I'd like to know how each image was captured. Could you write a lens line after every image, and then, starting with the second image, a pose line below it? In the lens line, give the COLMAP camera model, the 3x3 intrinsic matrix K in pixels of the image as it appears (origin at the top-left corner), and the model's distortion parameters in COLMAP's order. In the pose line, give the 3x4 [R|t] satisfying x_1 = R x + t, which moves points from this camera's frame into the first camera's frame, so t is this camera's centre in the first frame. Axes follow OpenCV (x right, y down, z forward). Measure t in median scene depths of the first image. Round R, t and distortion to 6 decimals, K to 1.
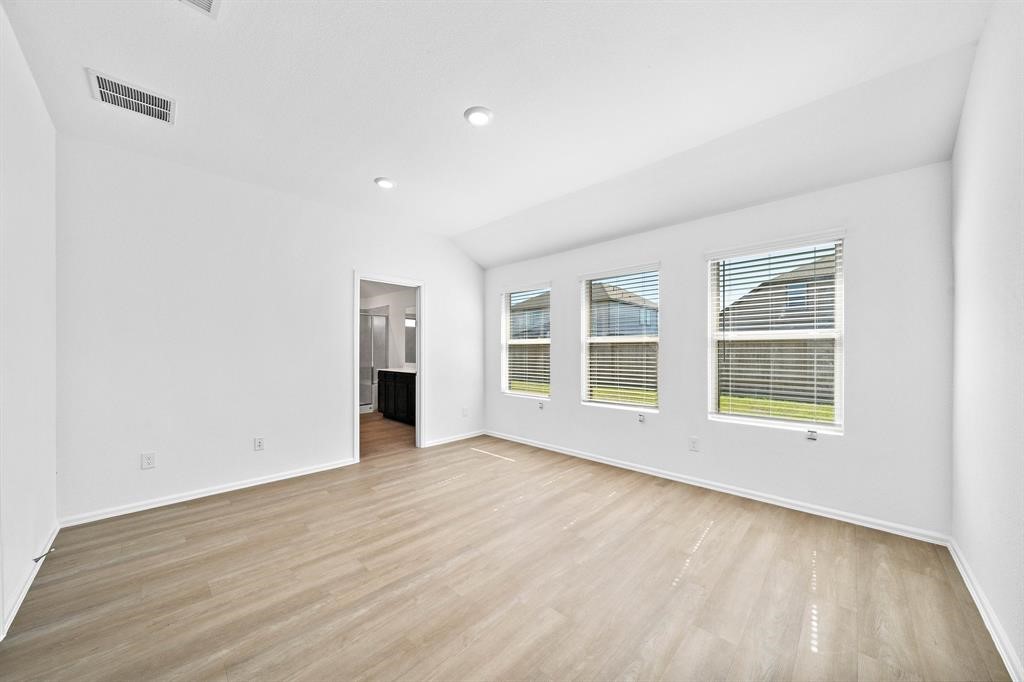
lens RADIAL K [[352.0, 0, 511.4], [0, 352.0, 350.4], [0, 0, 1]] dist [-0.000435, -0.000076]
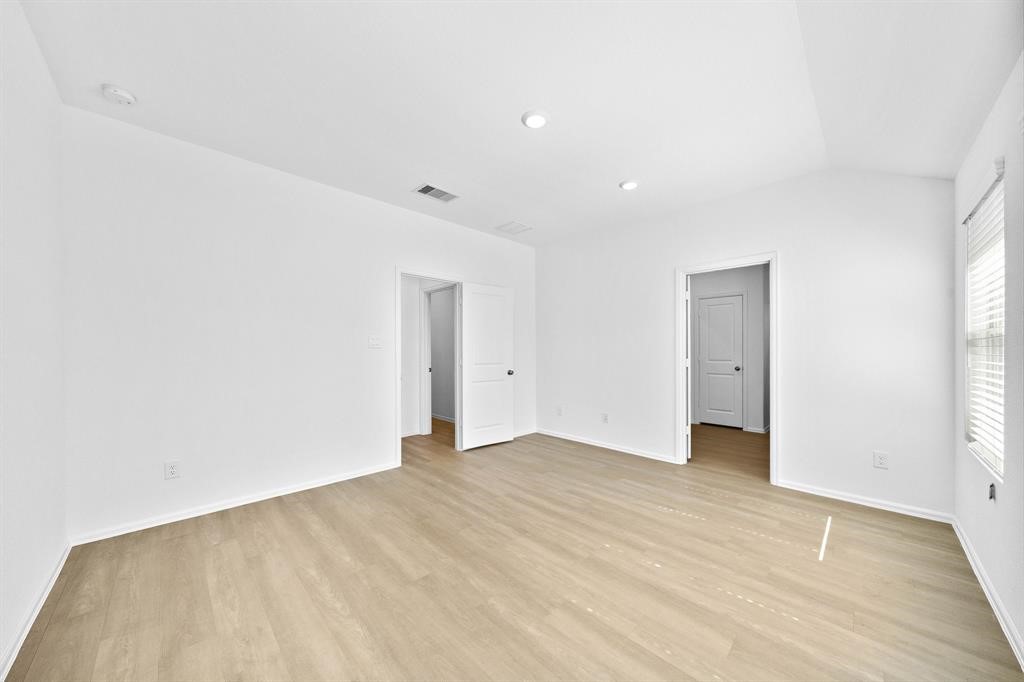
lens RADIAL K [[352.0, 0, 511.4], [0, 352.0, 350.4], [0, 0, 1]] dist [-0.000435, -0.000076]
pose [[-0.017916, 0.002164, -0.999837, 0.743257], [0.003744, 0.999991, 0.002097, 0.002975], [0.999832, -0.003706, -0.017924, 0.768016]]
